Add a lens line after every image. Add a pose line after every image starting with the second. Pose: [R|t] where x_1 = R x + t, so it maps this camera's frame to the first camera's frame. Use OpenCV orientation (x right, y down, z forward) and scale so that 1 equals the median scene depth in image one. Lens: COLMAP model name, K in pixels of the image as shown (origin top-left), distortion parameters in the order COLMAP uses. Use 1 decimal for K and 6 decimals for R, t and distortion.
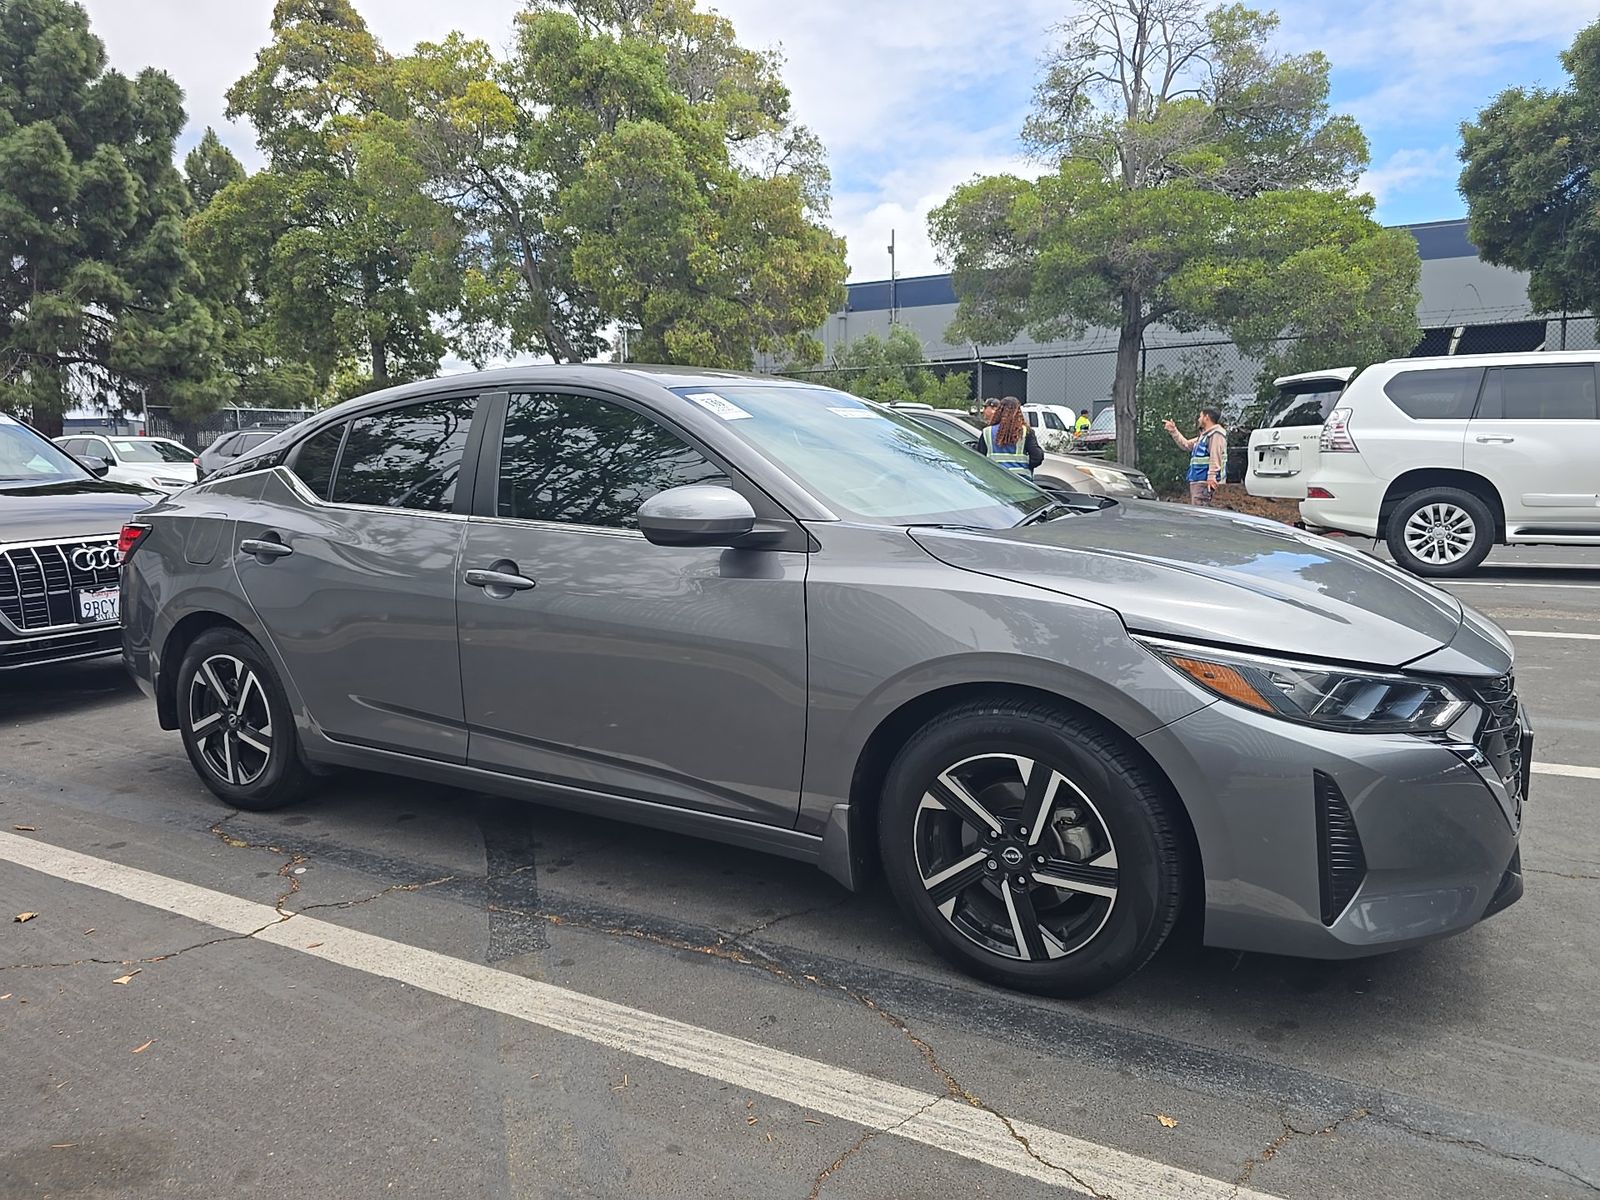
lens RADIAL K [[1064.4, 0, 796.8], [0, 1064.4, 580.9], [0, 0, 1]] dist [0.032616, -0.035917]
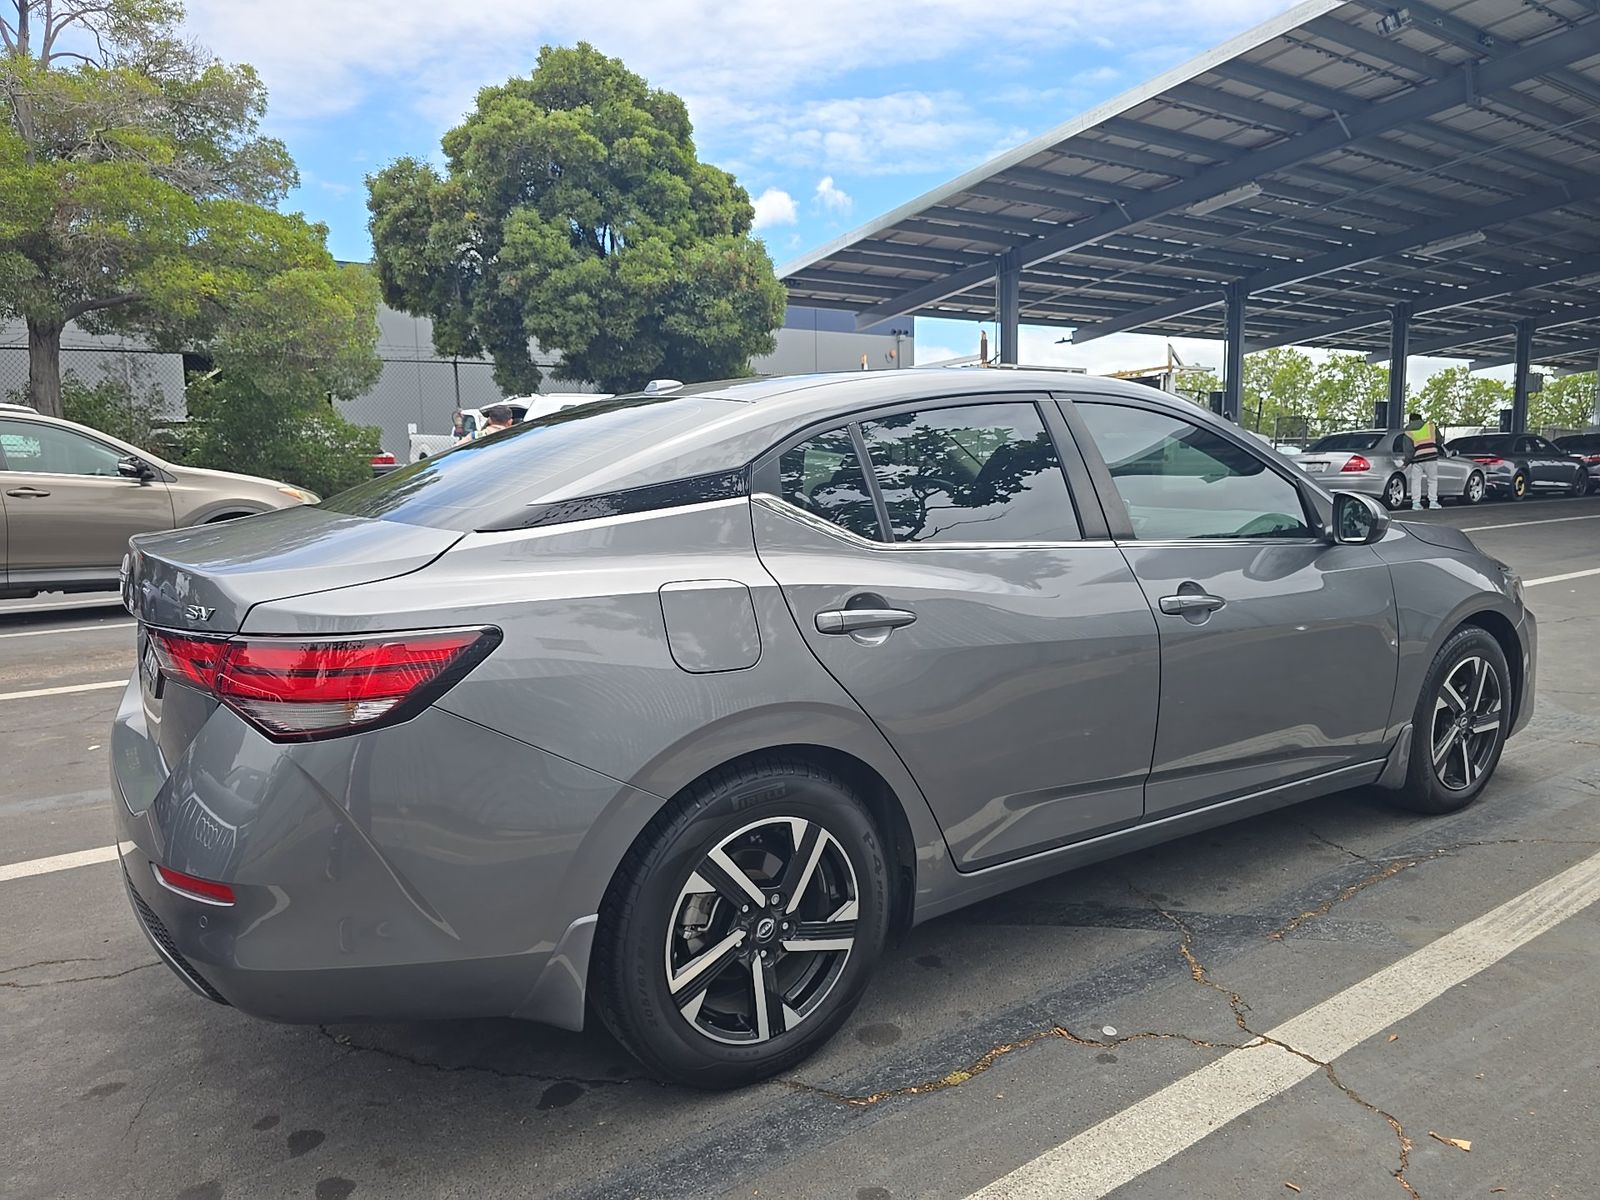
lens RADIAL K [[1064.4, 0, 796.8], [0, 1064.4, 580.9], [0, 0, 1]] dist [0.032616, -0.035917]
pose [[0.449018, -0.088863, 0.889093, -0.207041], [0.106796, 0.993247, 0.045338, -0.016593], [-0.887117, 0.074594, 0.455476, 0.144244]]
